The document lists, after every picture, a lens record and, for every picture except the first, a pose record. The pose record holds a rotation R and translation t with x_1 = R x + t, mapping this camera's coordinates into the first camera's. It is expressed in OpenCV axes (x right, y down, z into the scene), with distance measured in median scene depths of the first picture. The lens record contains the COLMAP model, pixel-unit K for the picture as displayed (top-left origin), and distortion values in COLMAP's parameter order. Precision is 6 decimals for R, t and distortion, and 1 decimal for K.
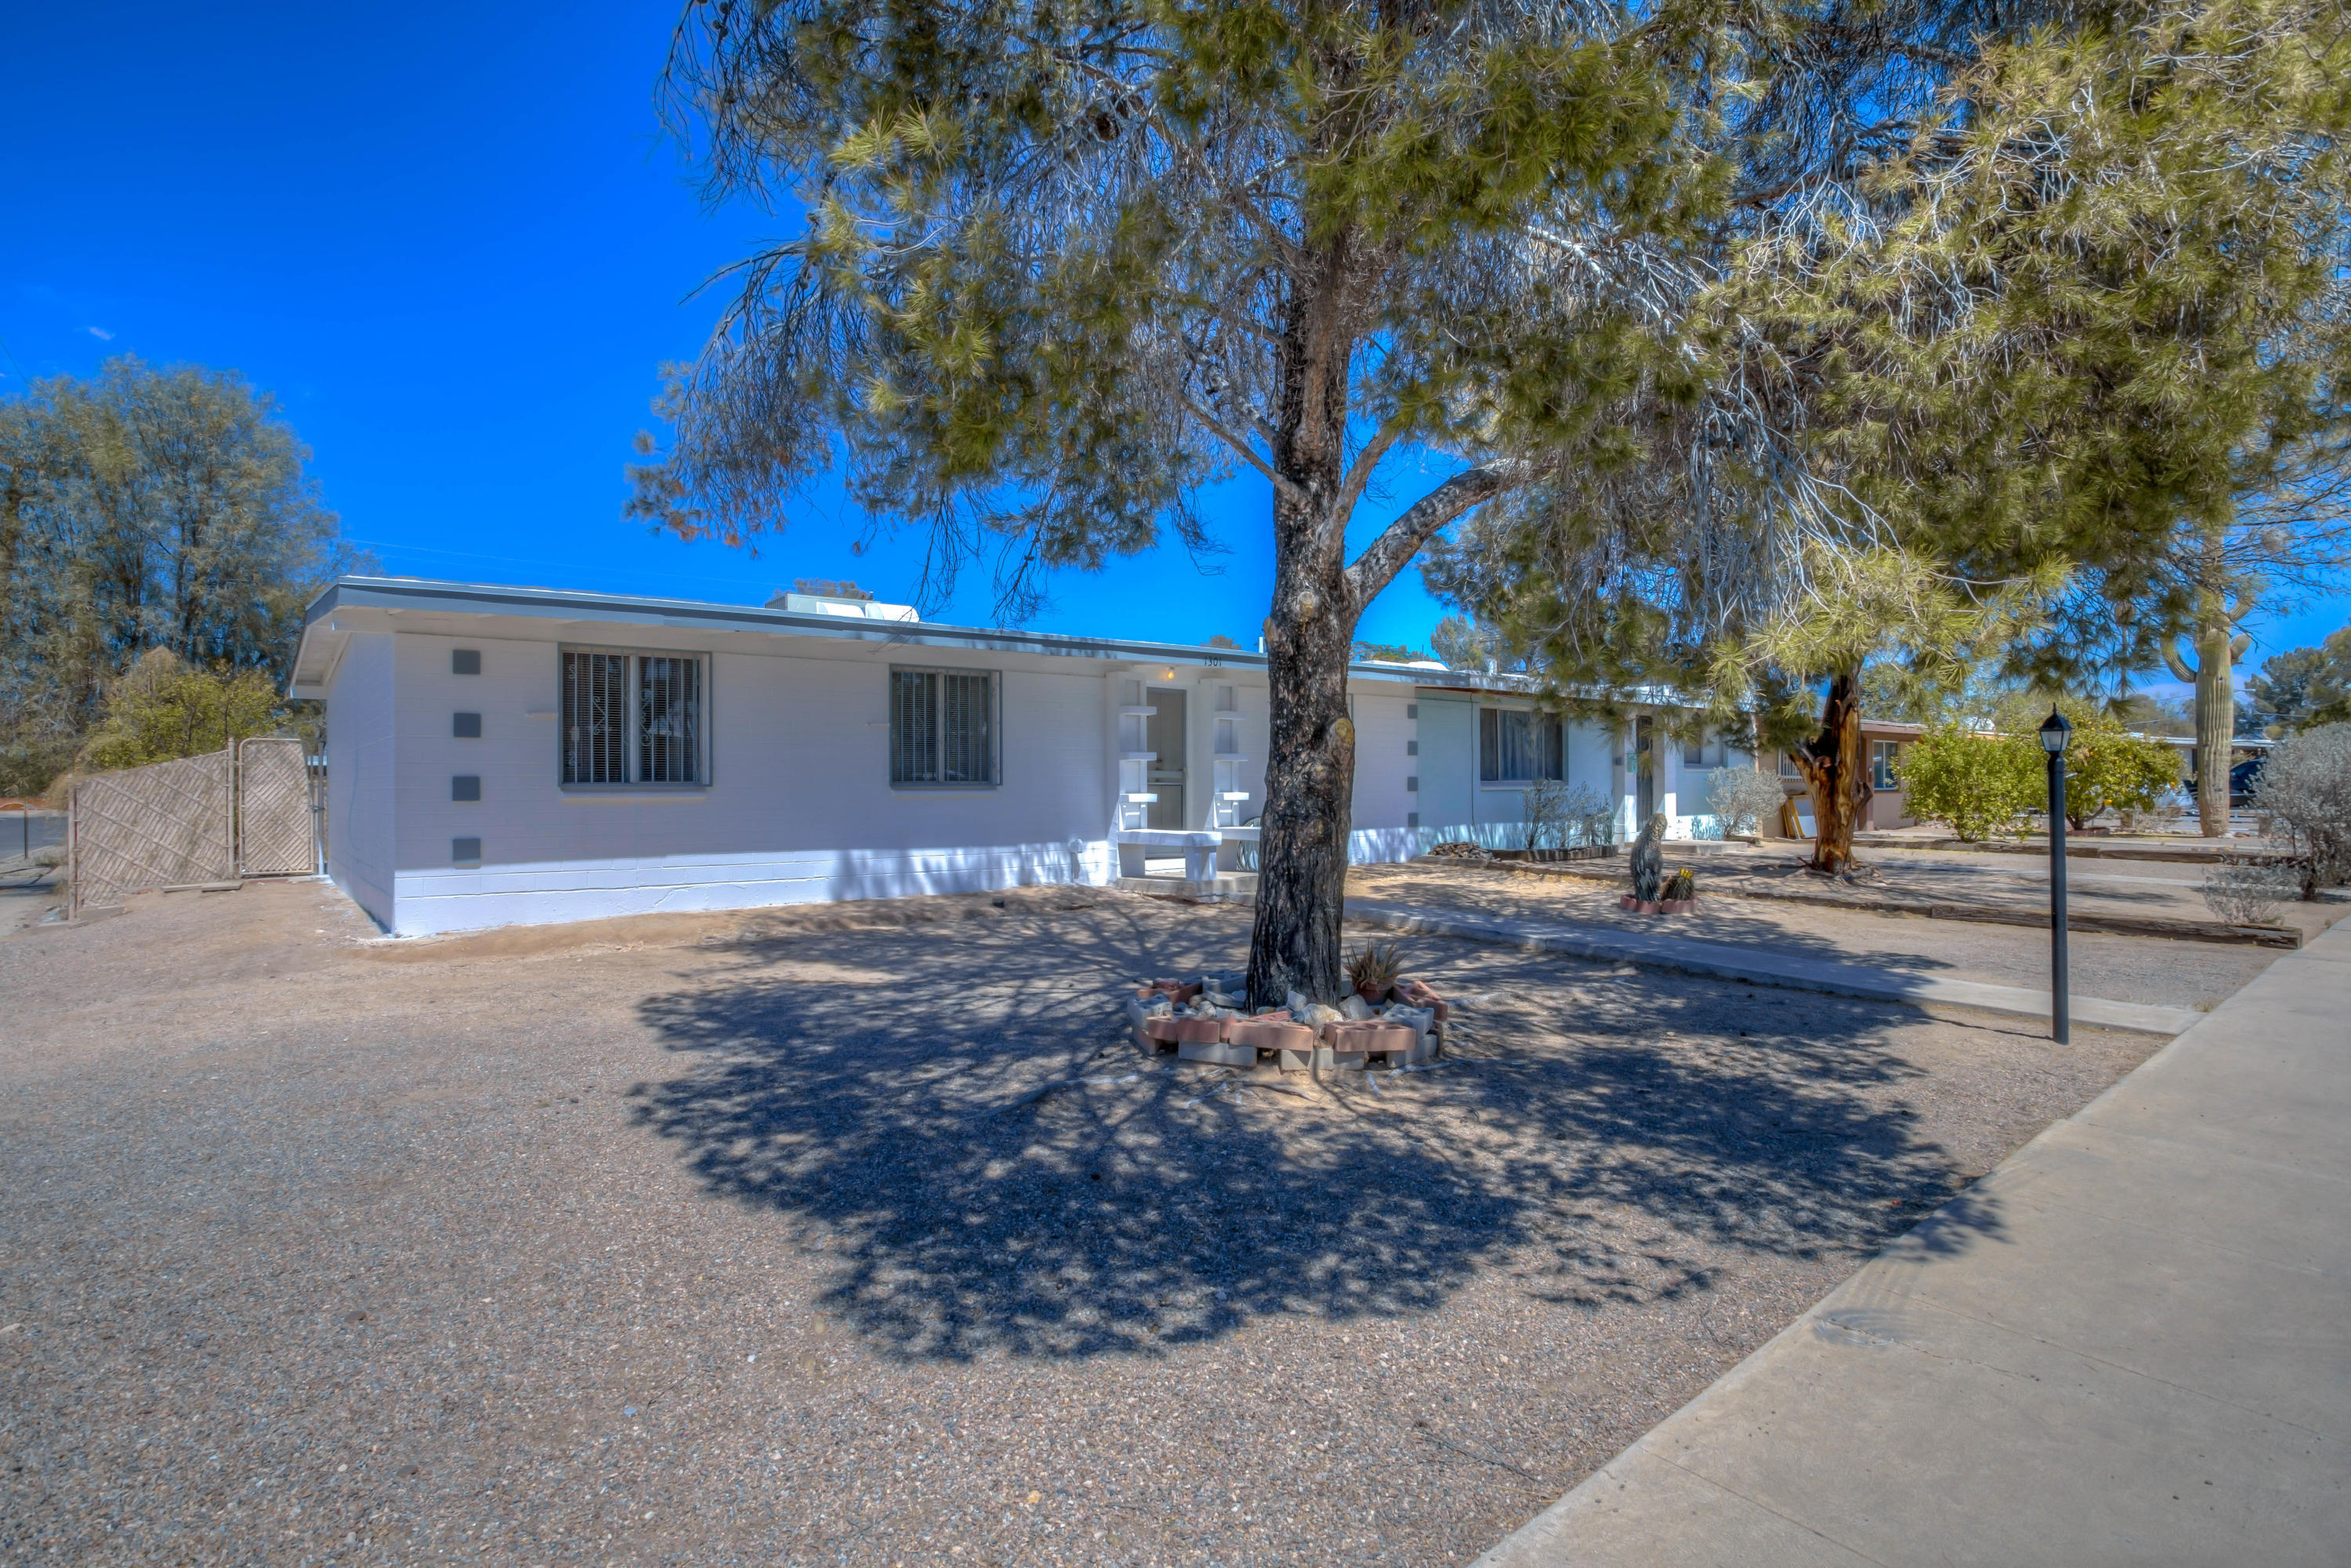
lens RADIAL K [[1156.6, 0, 1169.2], [0, 1156.6, 779.9], [0, 0, 1]] dist [-0.036025, 0.021018]
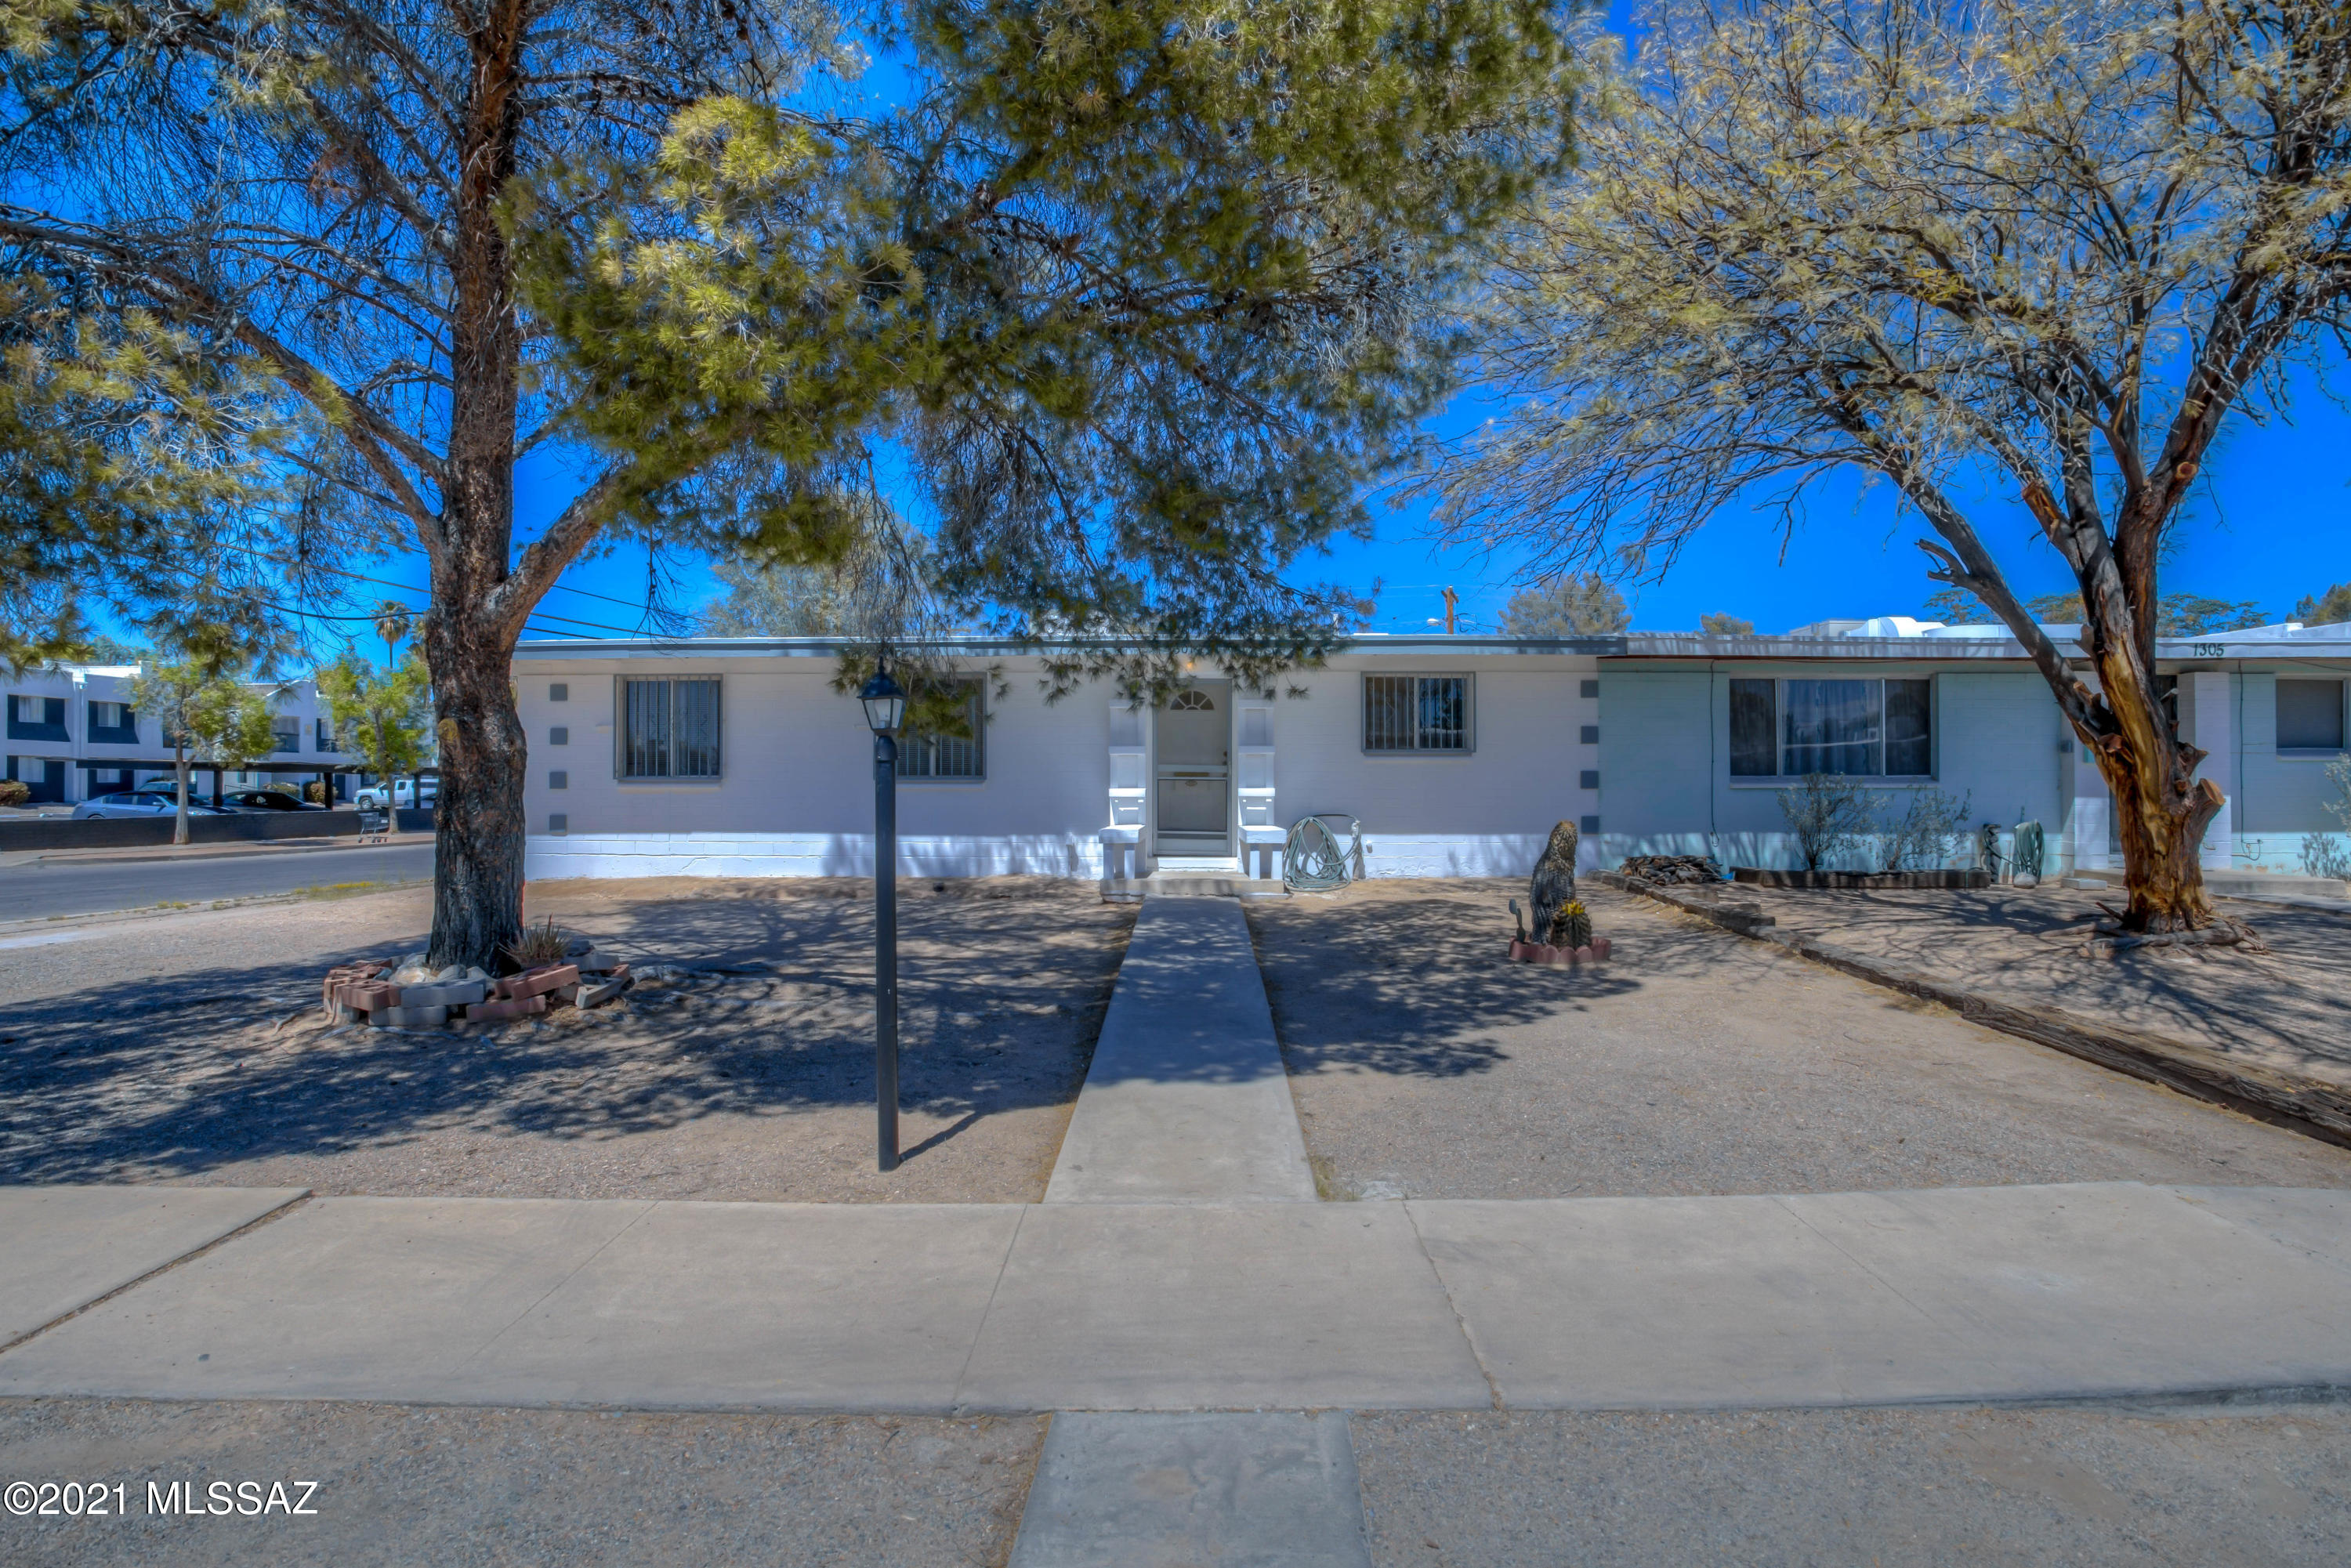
lens RADIAL K [[1156.6, 0, 1180.3], [0, 1156.6, 775.9], [0, 0, 1]] dist [-0.036025, 0.021018]
pose [[0.770687, 0.001917, -0.637211, 0.671576], [-0.000036, 0.999996, 0.002965, -0.001550], [0.637214, -0.002262, 0.770683, 0.287628]]
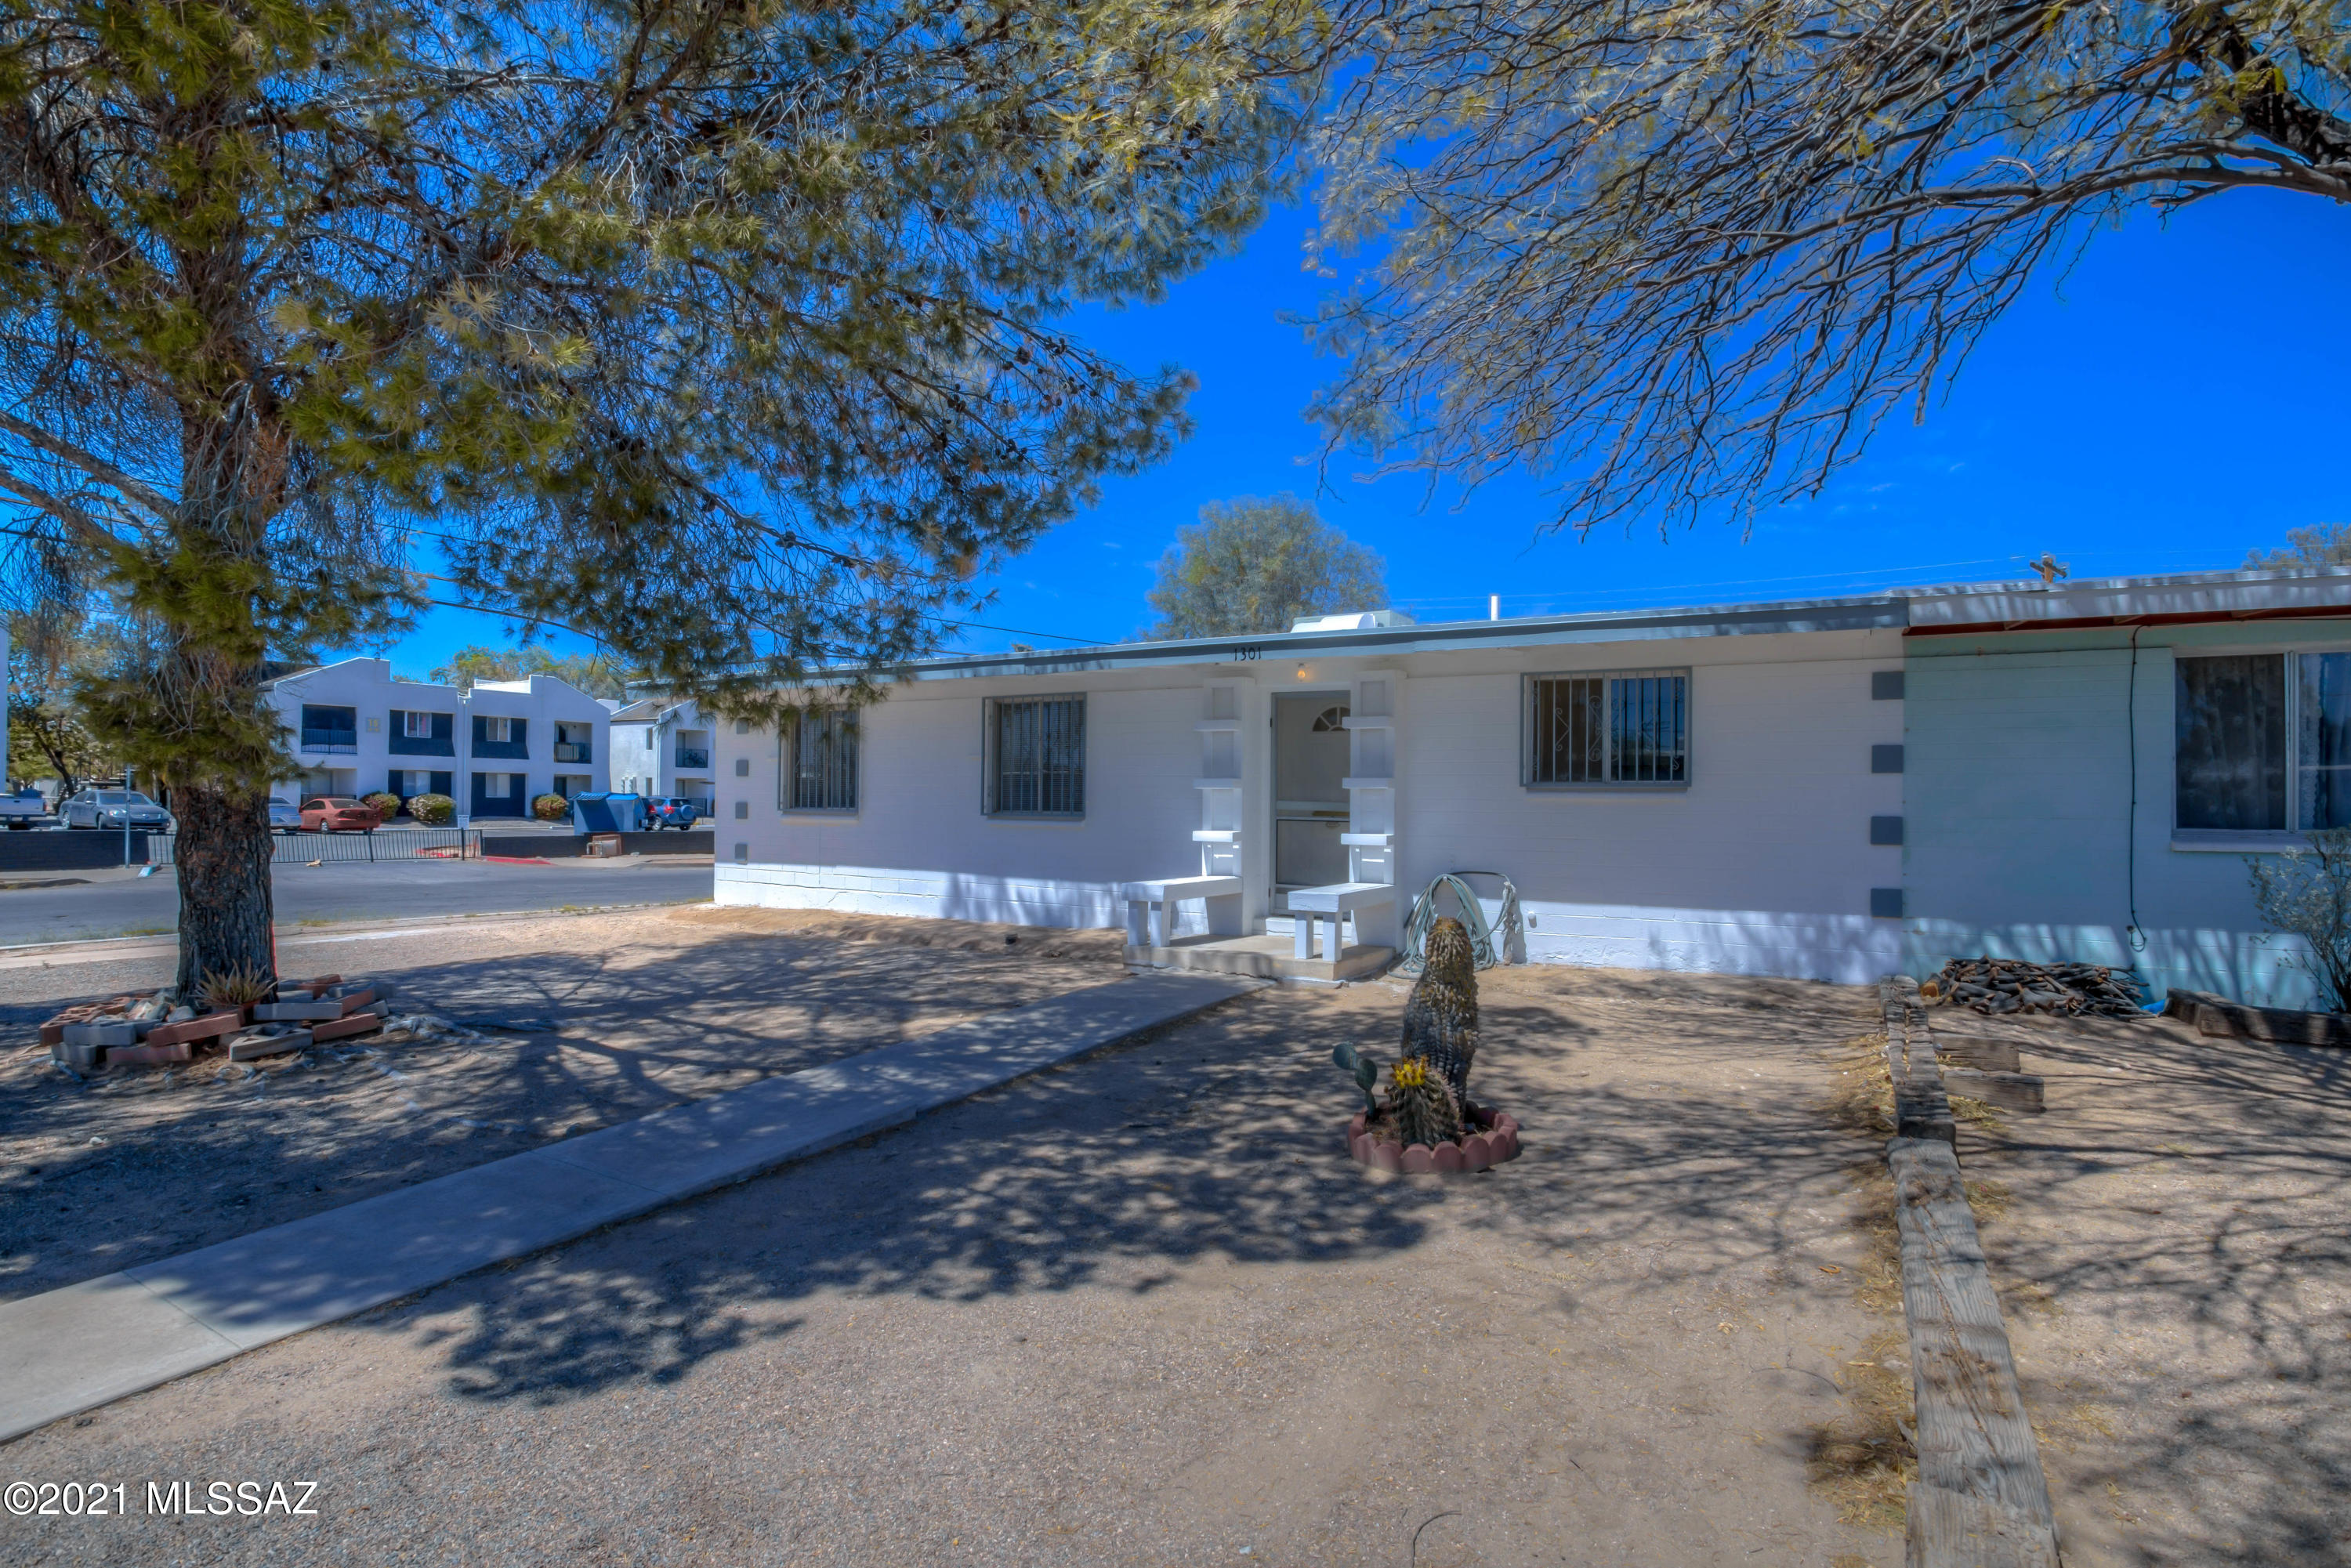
lens RADIAL K [[1156.6, 0, 1228.2], [0, 1156.6, 780.3], [0, 0, 1]] dist [-0.036025, 0.021018]
pose [[0.385540, -0.008985, -0.922647, 0.747319], [-0.006526, 0.999901, -0.012465, -0.013384], [0.922668, 0.010827, 0.385444, 0.743873]]
